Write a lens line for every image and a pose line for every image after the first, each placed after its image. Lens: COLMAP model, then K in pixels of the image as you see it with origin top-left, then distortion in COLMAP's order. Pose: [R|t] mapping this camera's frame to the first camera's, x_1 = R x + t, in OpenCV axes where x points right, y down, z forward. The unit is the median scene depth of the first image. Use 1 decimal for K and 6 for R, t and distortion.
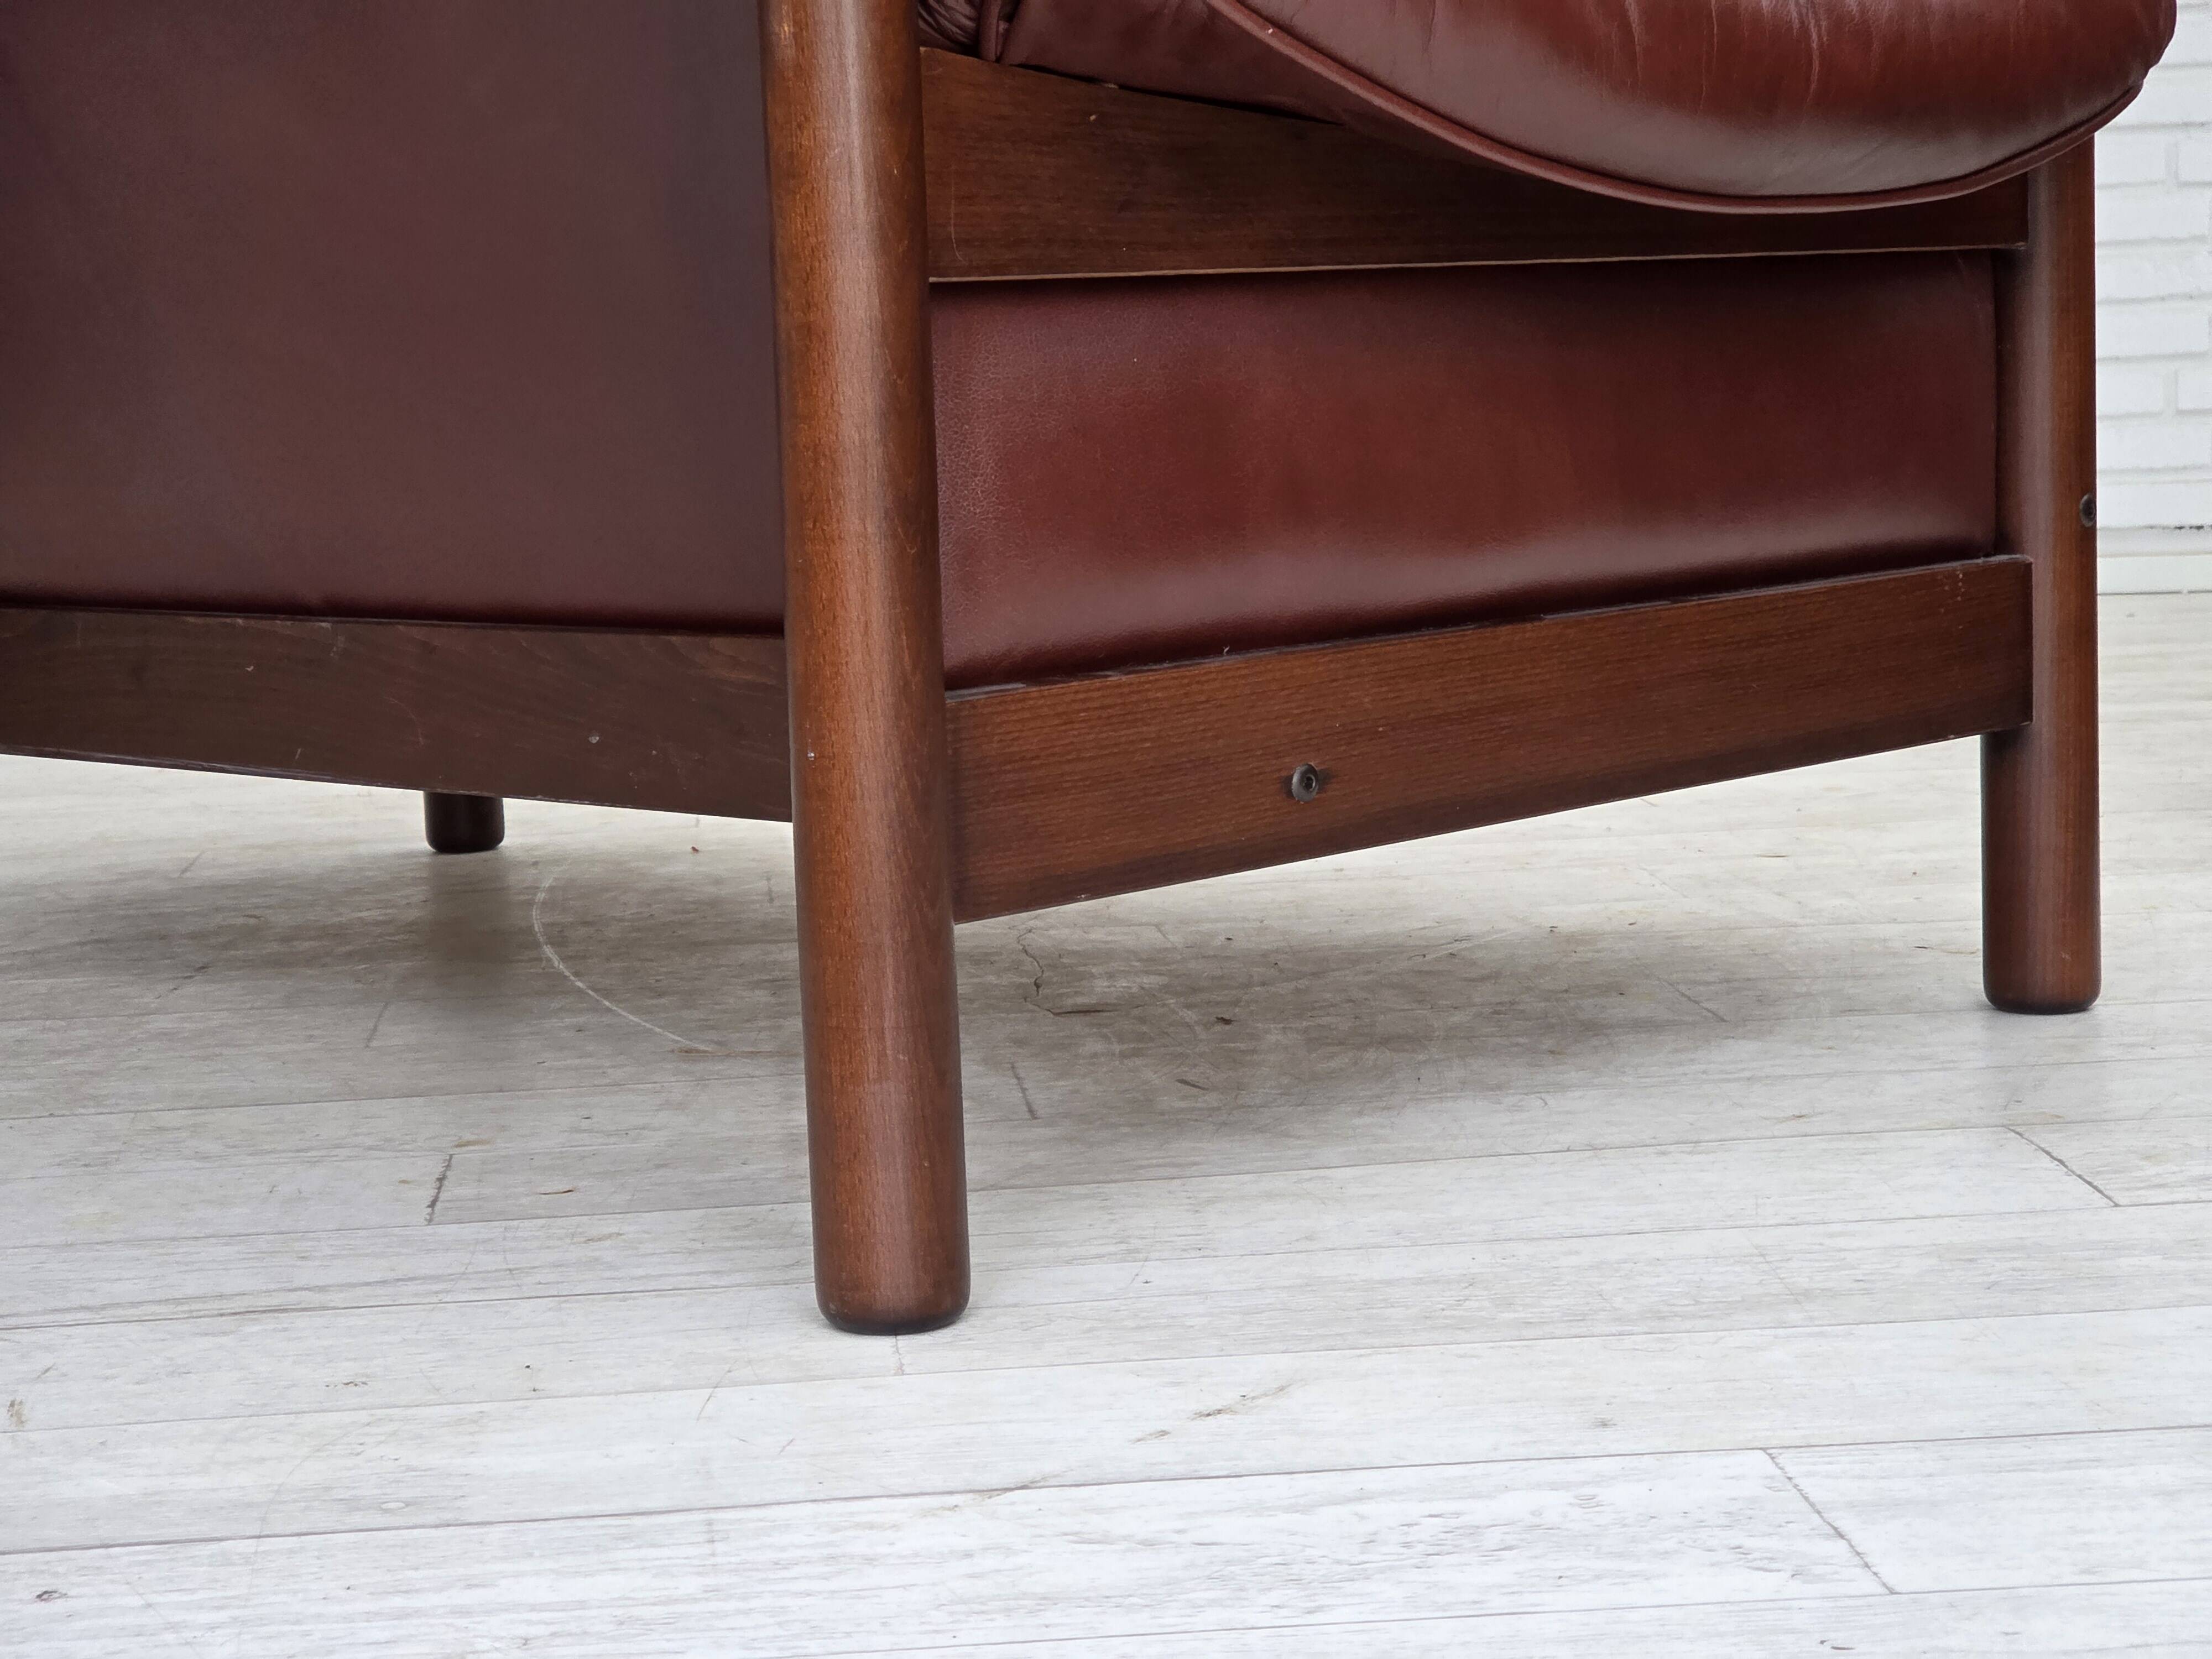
lens RADIAL K [[4180.7, 0, 1132.1], [0, 4180.7, 809.0], [0, 0, 1]] dist [0.089502, 0.000000]
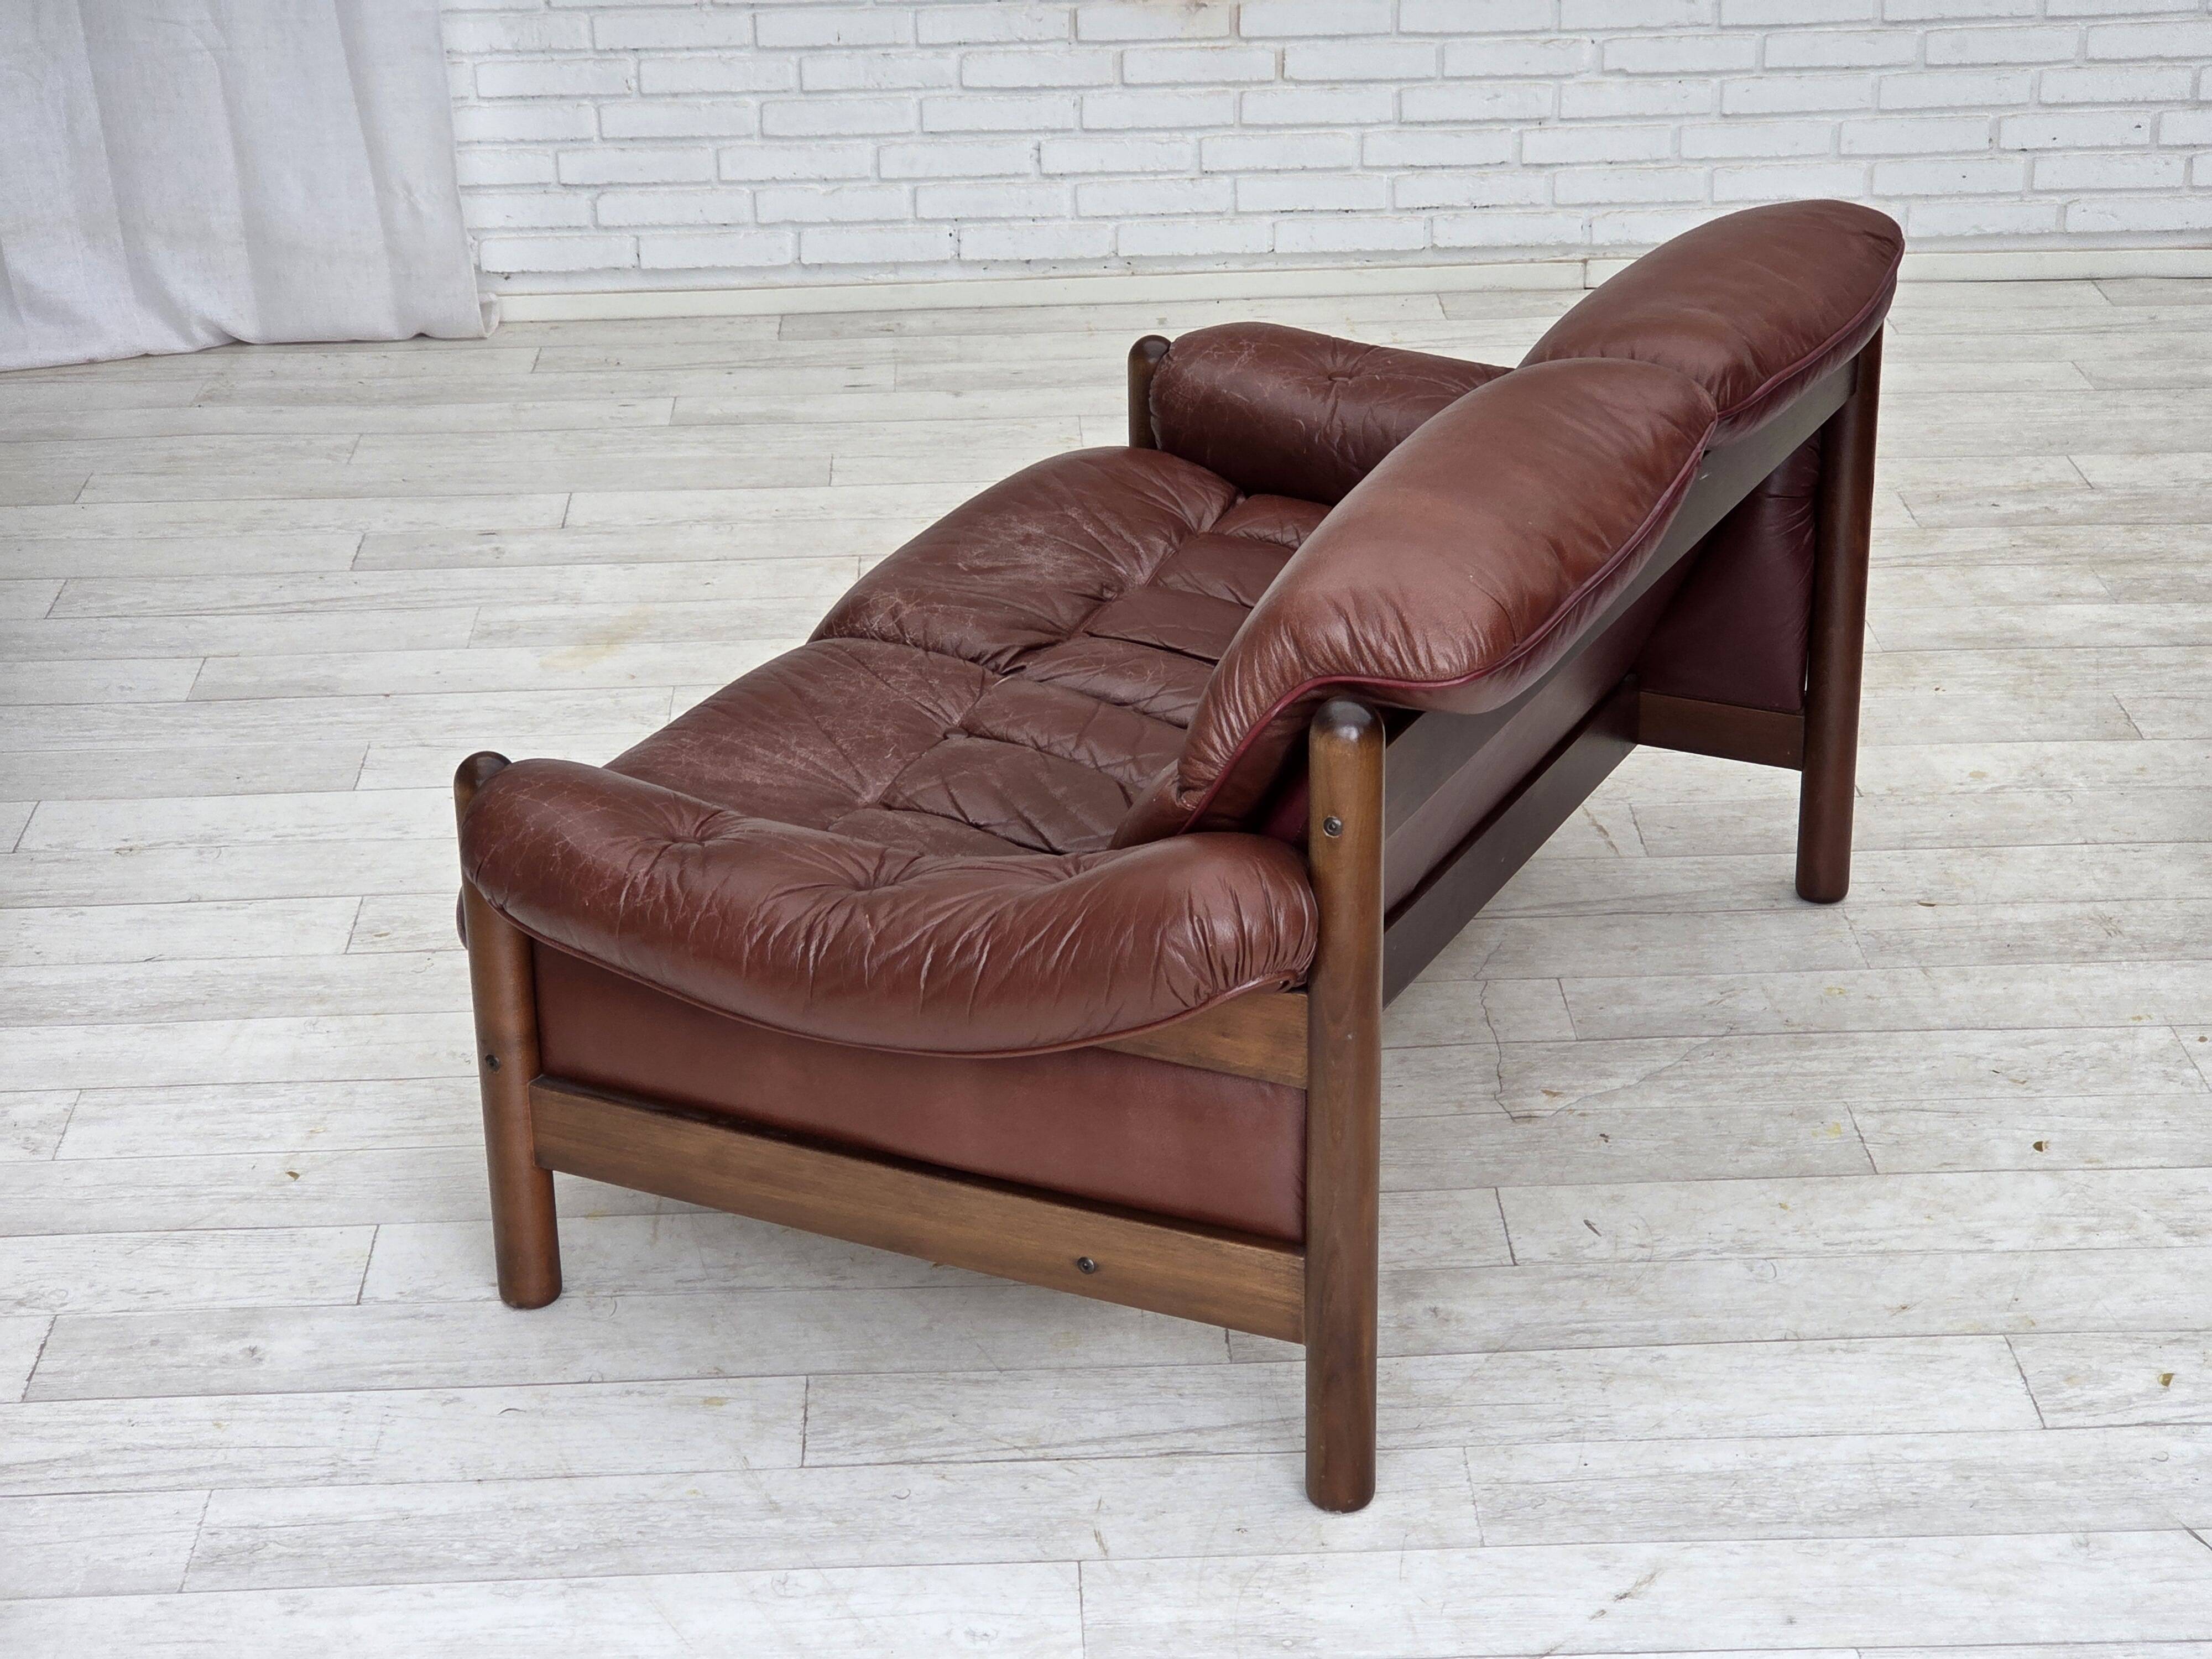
lens RADIAL K [[4180.7, 0, 1113.1], [0, 4180.7, 838.4], [0, 0, 1]] dist [0.089502, 0.000000]
pose [[0.997960, 0.040690, -0.049188, -0.149247], [-0.024366, 0.954990, 0.295635, -0.846870], [0.059004, -0.293833, 0.954034, -1.012293]]
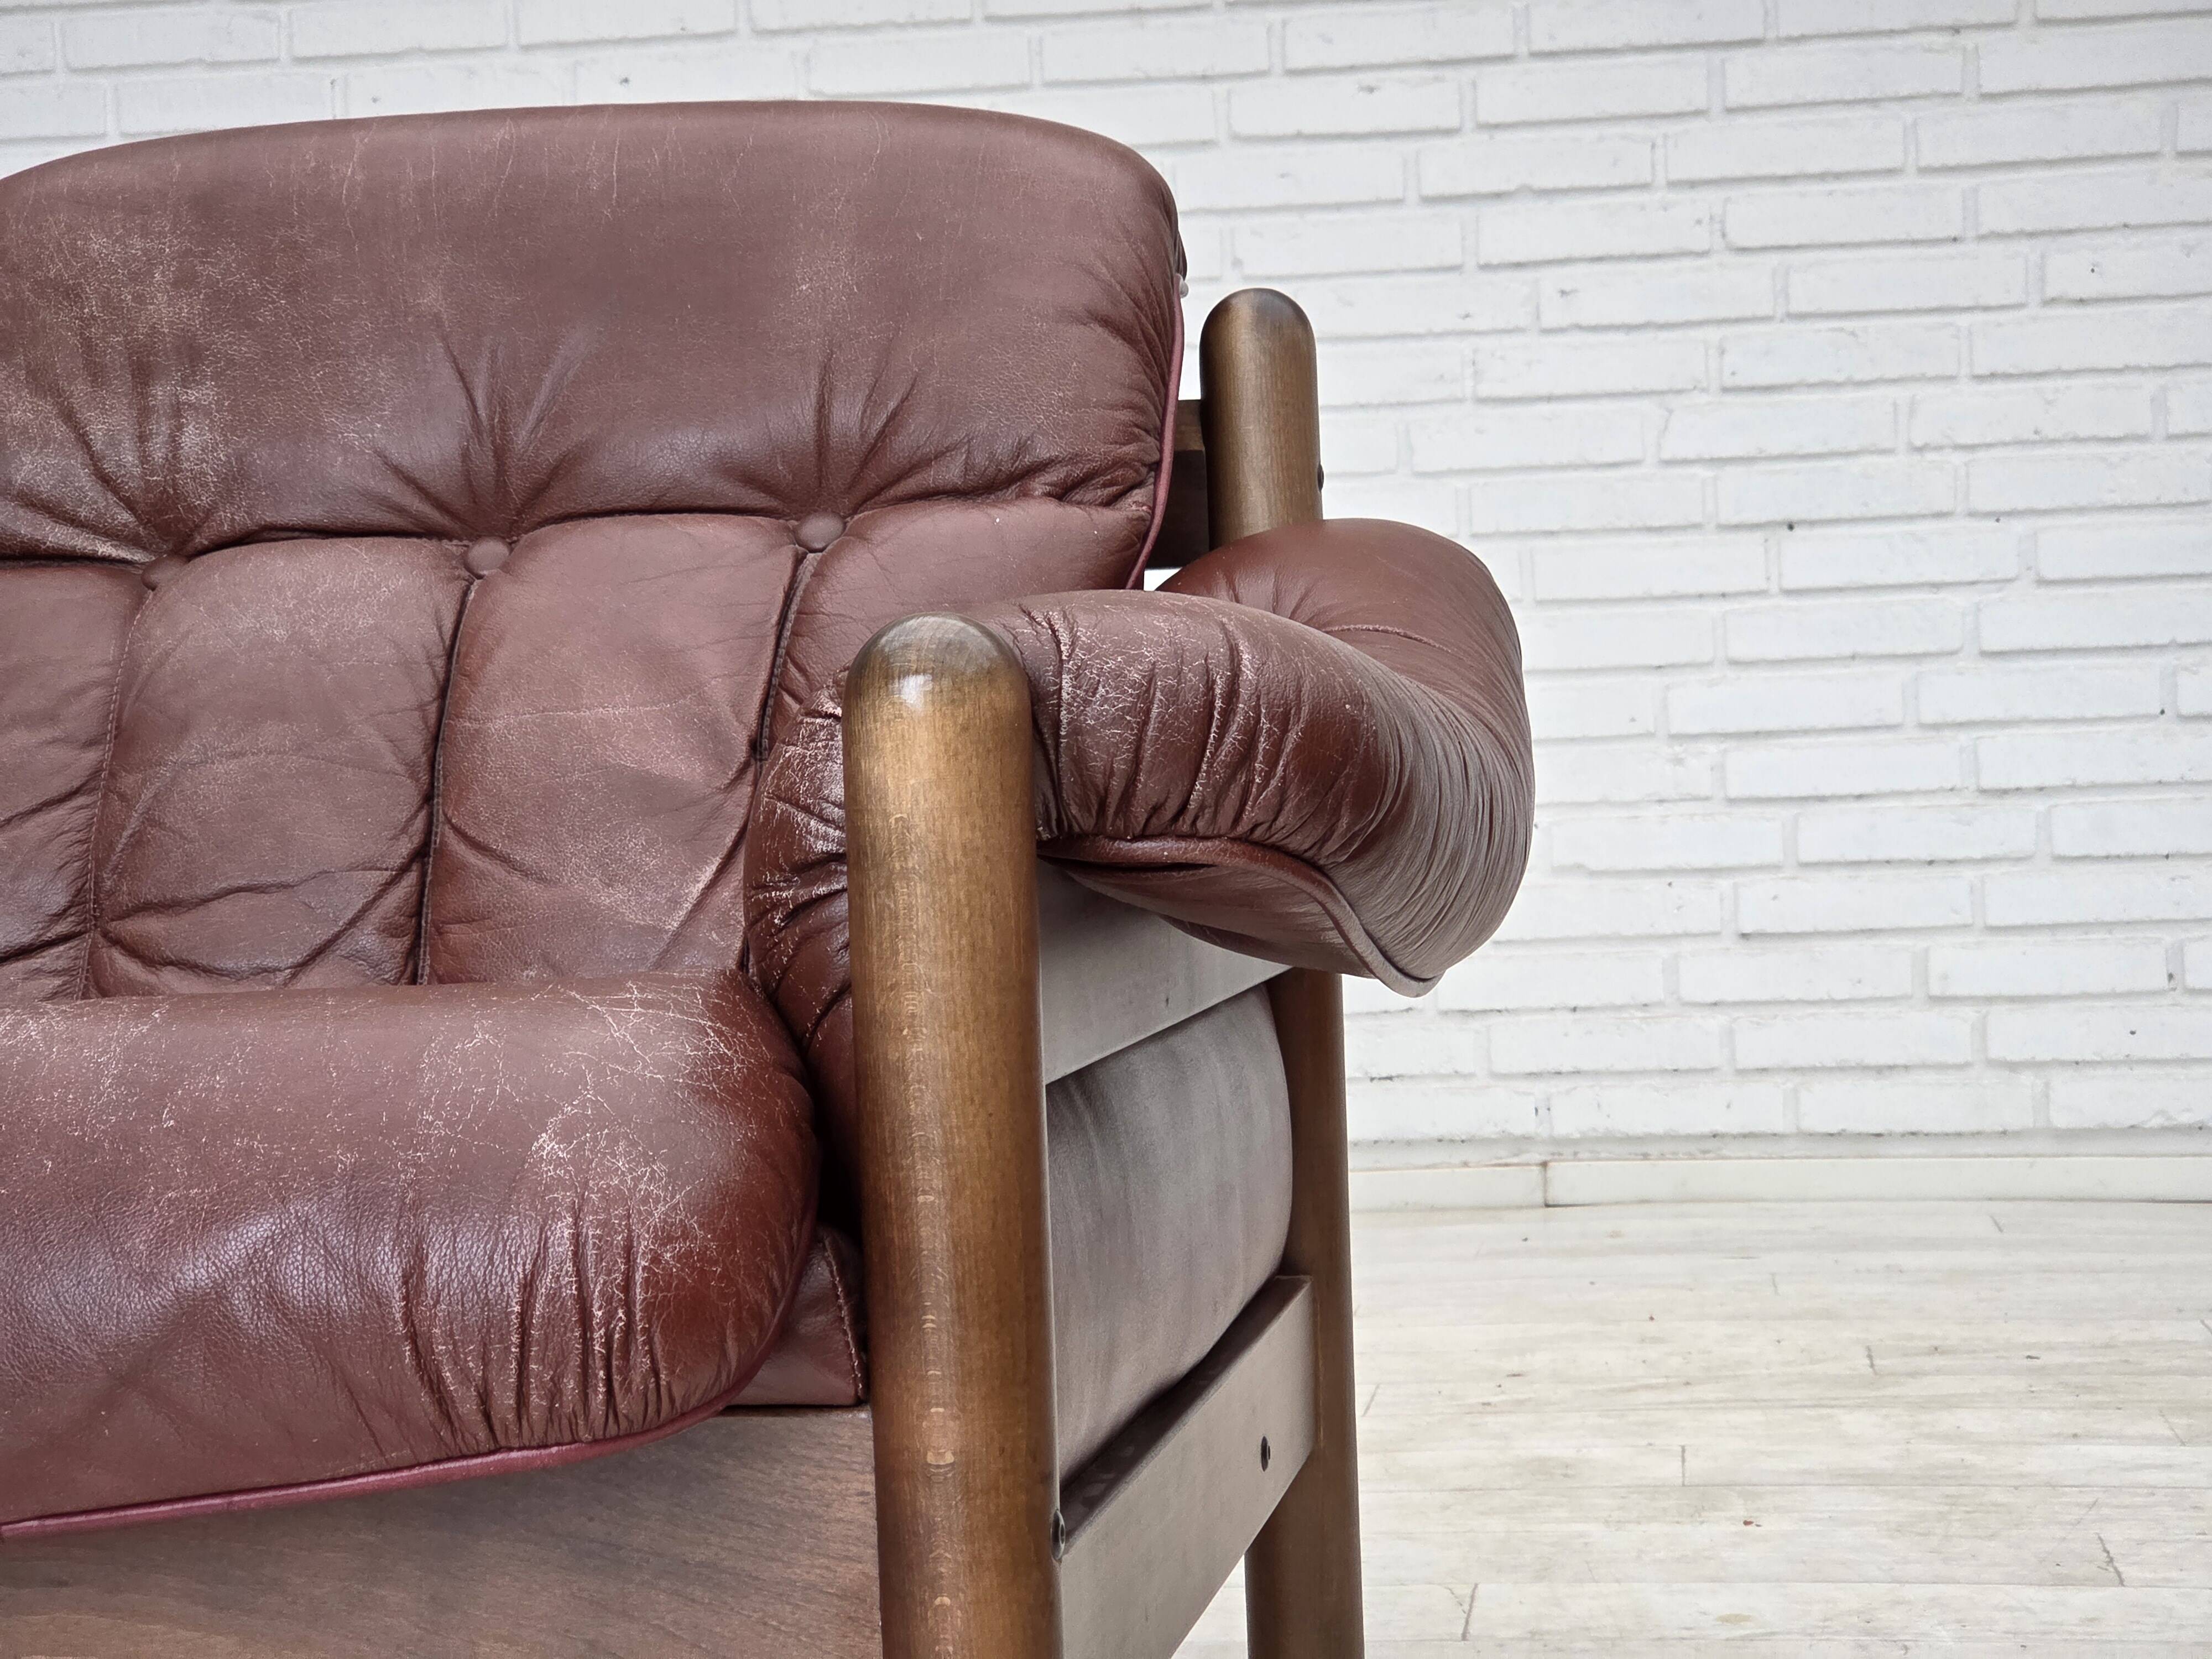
lens RADIAL K [[4180.7, 0, 1121.5], [0, 4180.7, 870.4], [0, 0, 1]] dist [0.089502, 0.000000]
pose [[0.972778, 0.004386, -0.231699, 0.452137], [-0.022340, 0.996939, -0.074921, -0.152392], [0.230661, 0.078058, 0.969898, 0.465338]]
